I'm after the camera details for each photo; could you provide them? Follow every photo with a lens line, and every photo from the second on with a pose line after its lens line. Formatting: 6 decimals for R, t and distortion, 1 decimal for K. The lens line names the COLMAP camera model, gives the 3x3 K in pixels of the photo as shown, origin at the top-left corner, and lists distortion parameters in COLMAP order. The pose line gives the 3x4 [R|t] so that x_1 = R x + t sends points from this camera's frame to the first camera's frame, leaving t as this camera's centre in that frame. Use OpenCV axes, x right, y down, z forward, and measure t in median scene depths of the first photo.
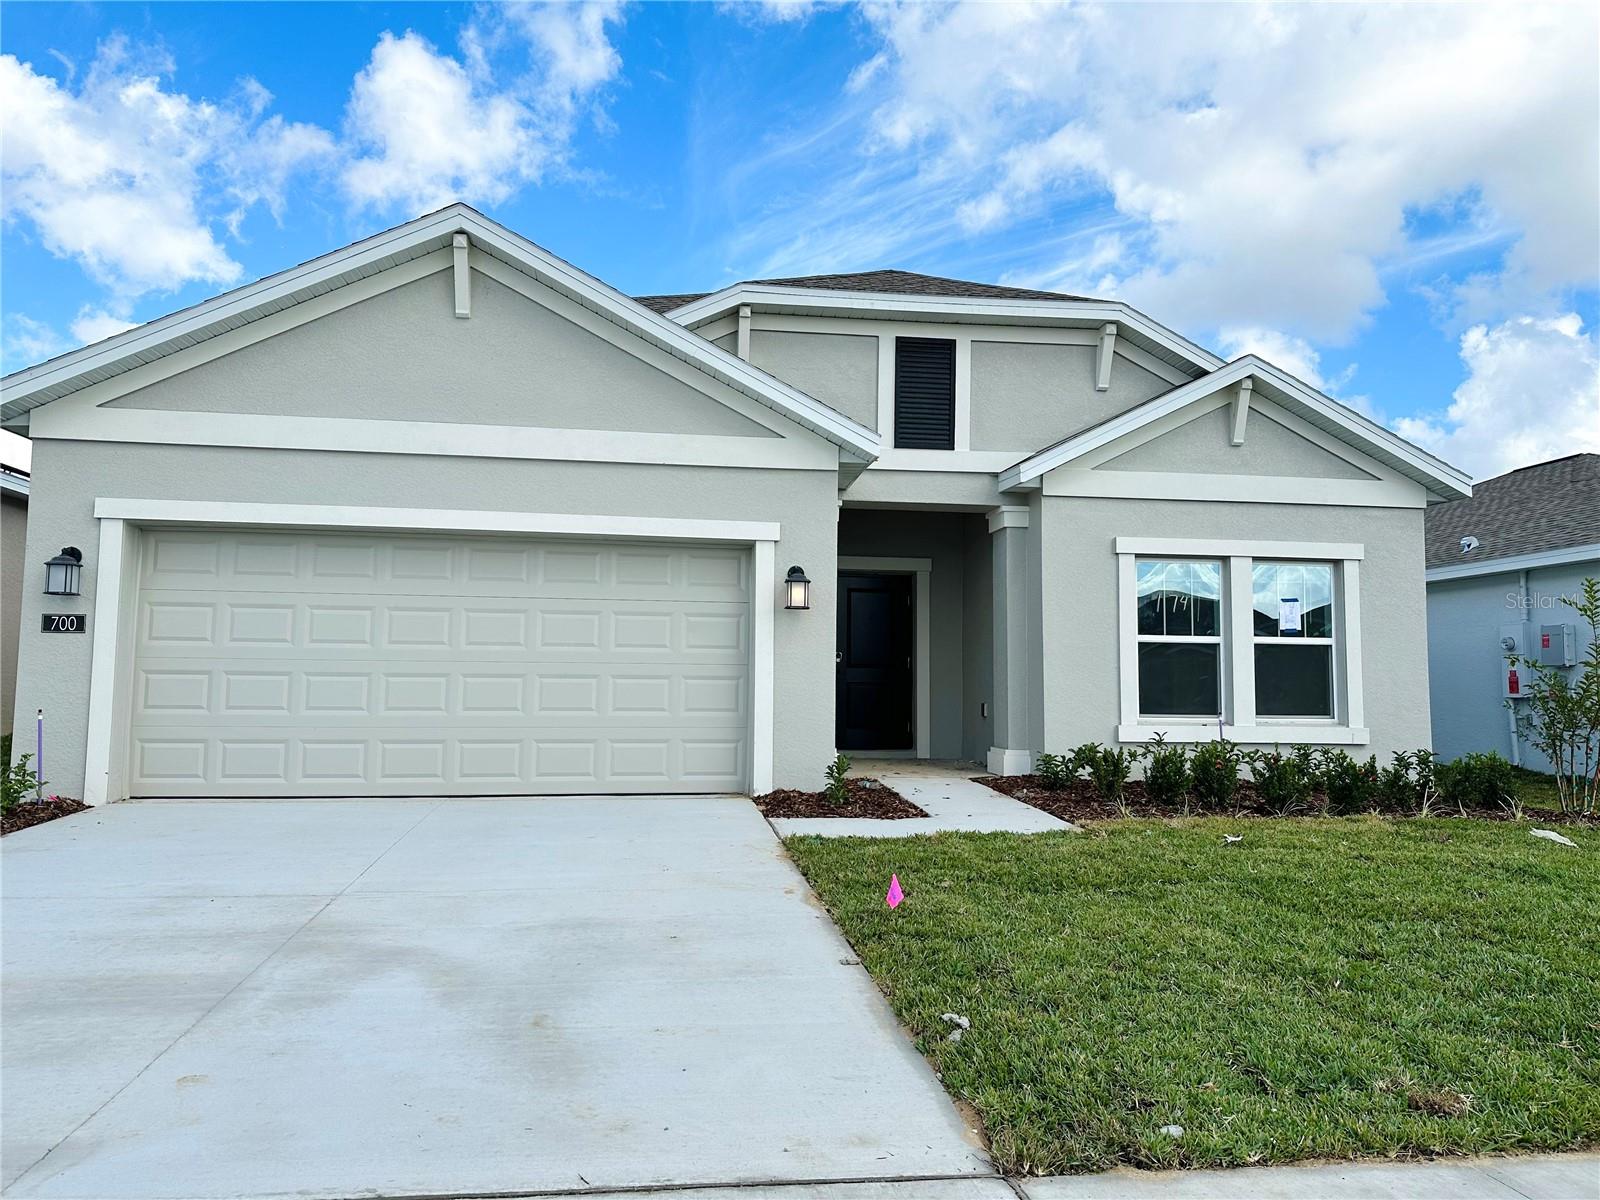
lens RADIAL K [[1130.5, 0, 804.0], [0, 1130.5, 602.2], [0, 0, 1]] dist [0.056351, -0.050096]
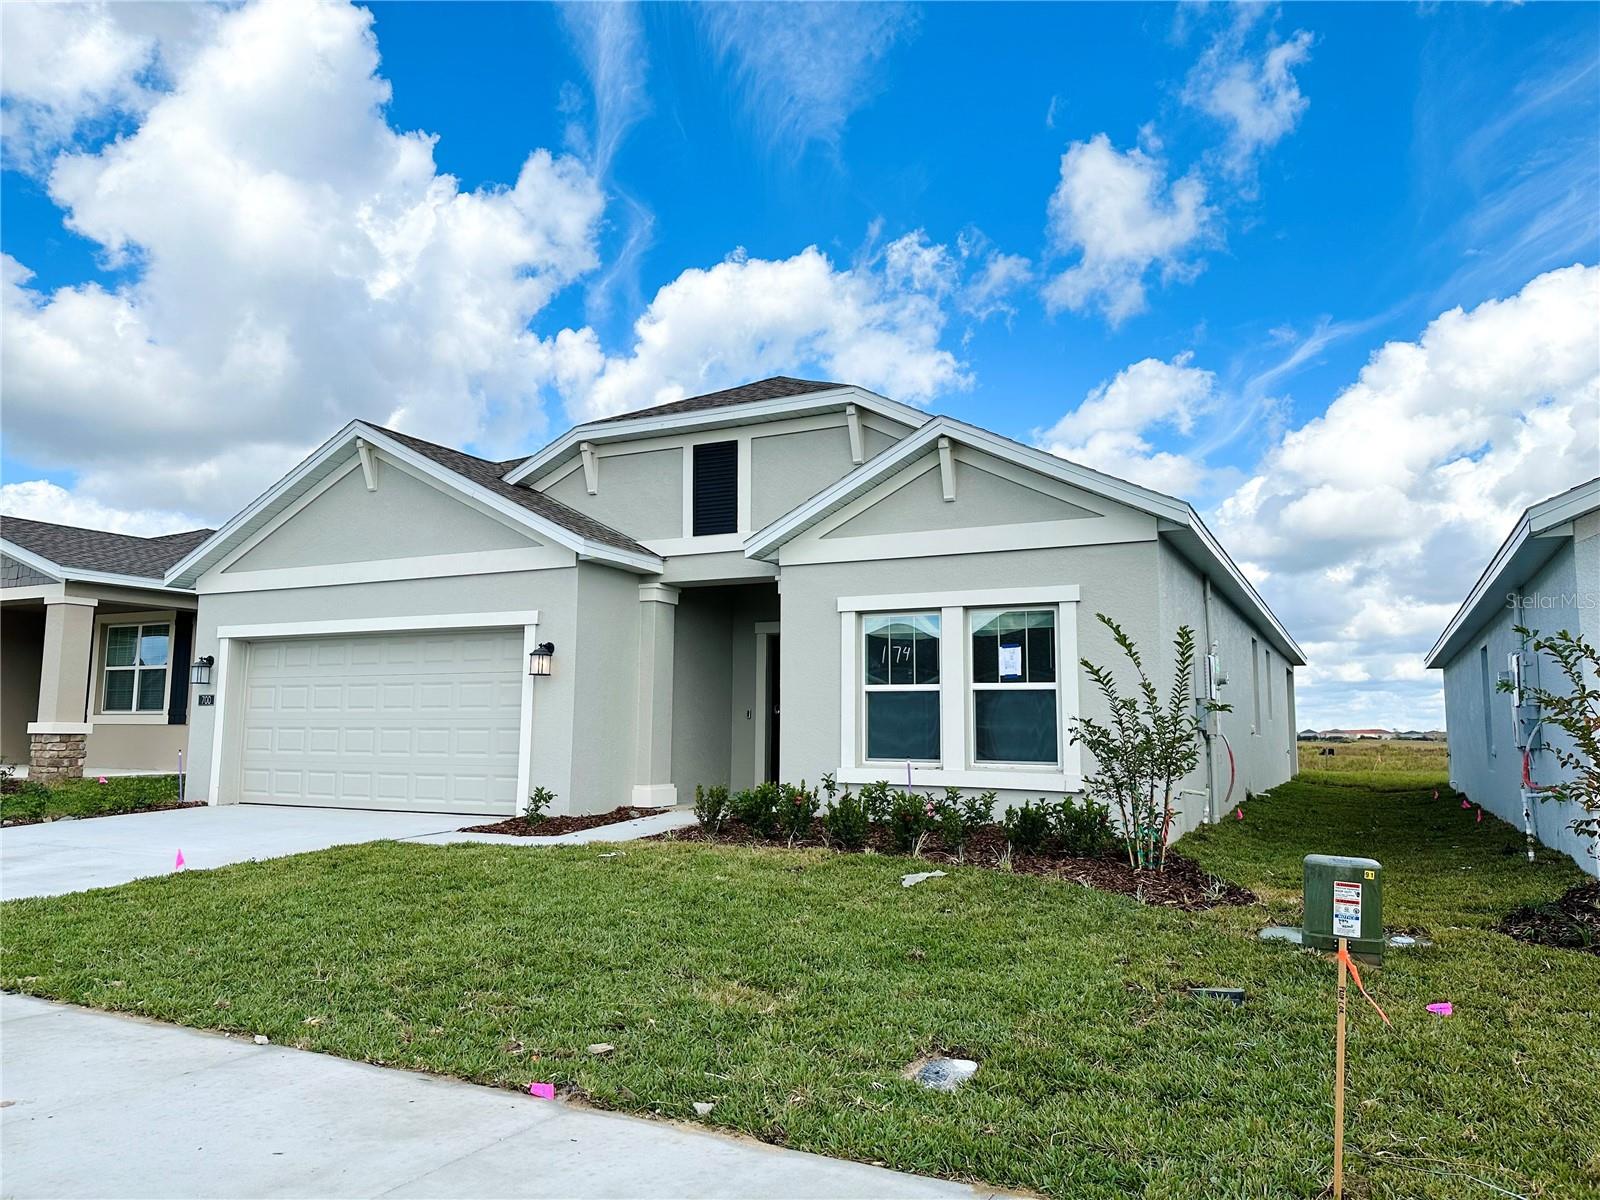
lens RADIAL K [[1130.5, 0, 795.6], [0, 1130.5, 598.1], [0, 0, 1]] dist [0.056351, -0.050096]
pose [[0.822266, -0.074498, -0.564206, 0.846410], [0.042669, 0.996675, -0.069417, 0.017848], [0.567501, 0.033006, 0.822711, 0.067470]]
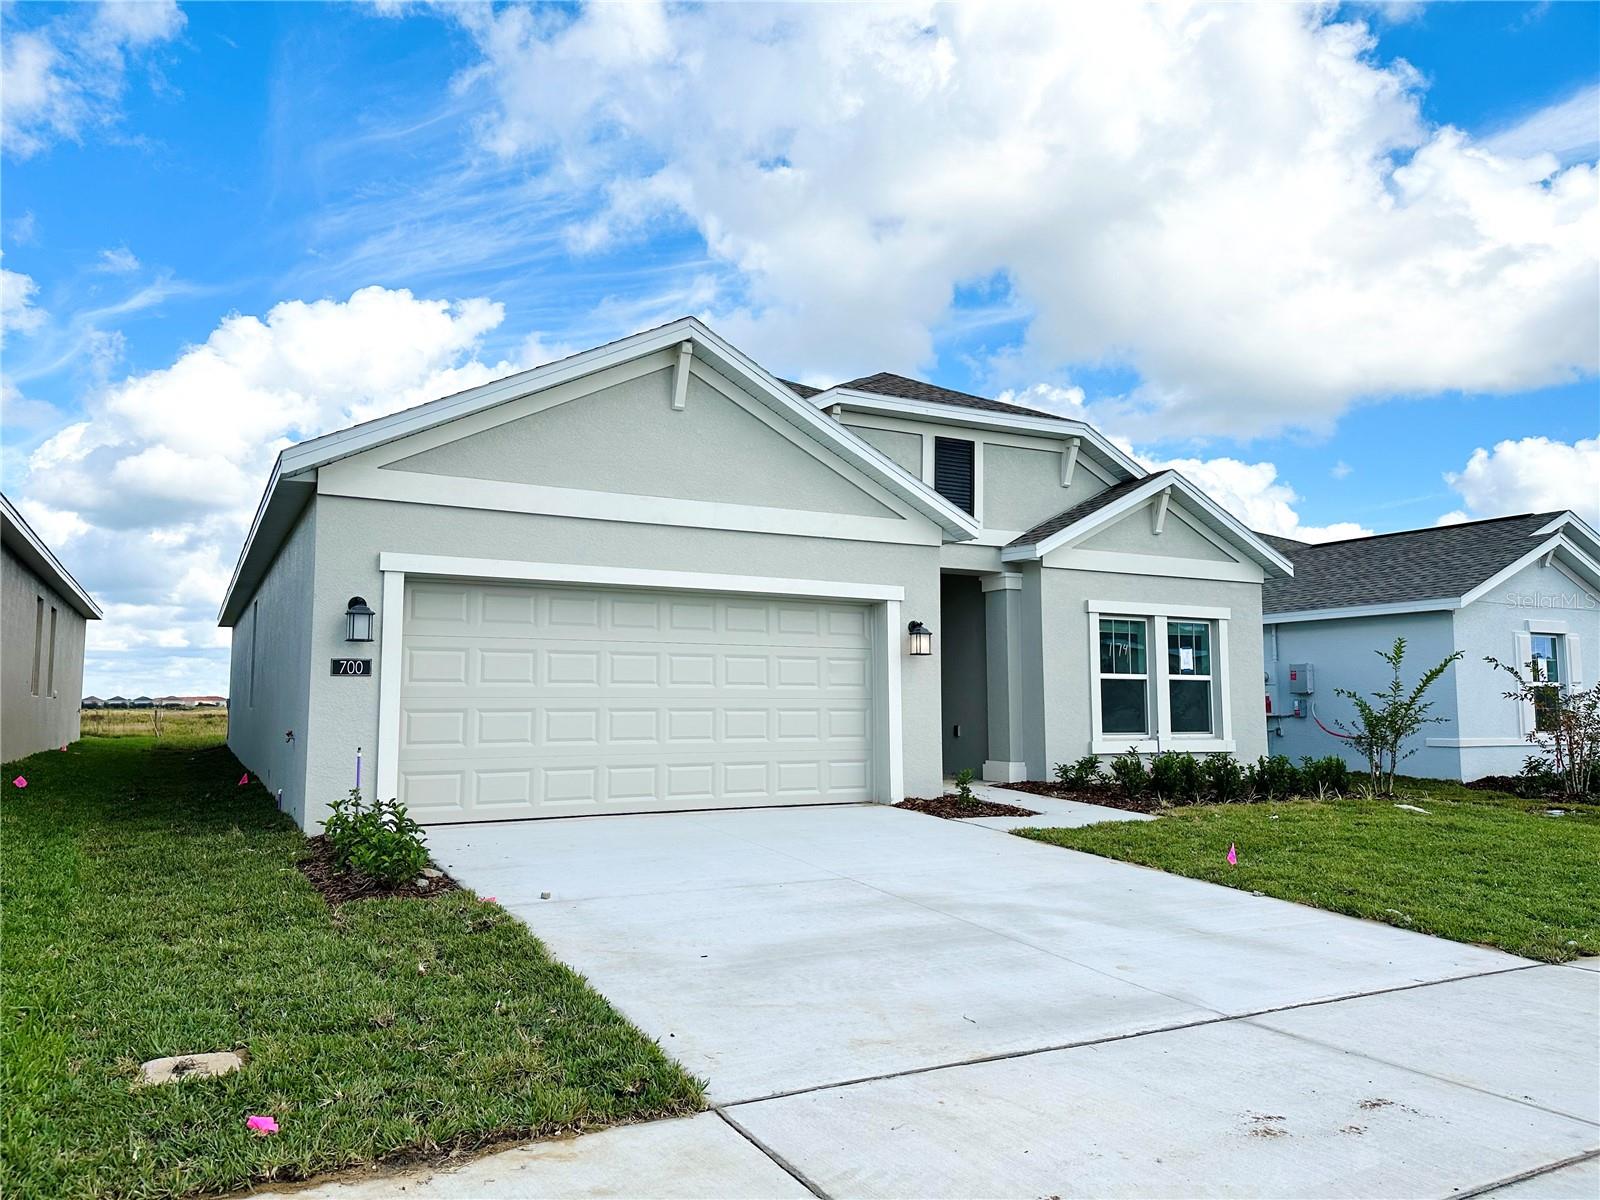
lens RADIAL K [[1130.5, 0, 790.8], [0, 1130.5, 599.7], [0, 0, 1]] dist [0.056351, -0.050096]
pose [[0.939875, 0.021206, 0.340860, -0.496440], [-0.013695, 0.999608, -0.024427, -0.019688], [-0.341244, 0.018291, 0.939797, -0.127748]]
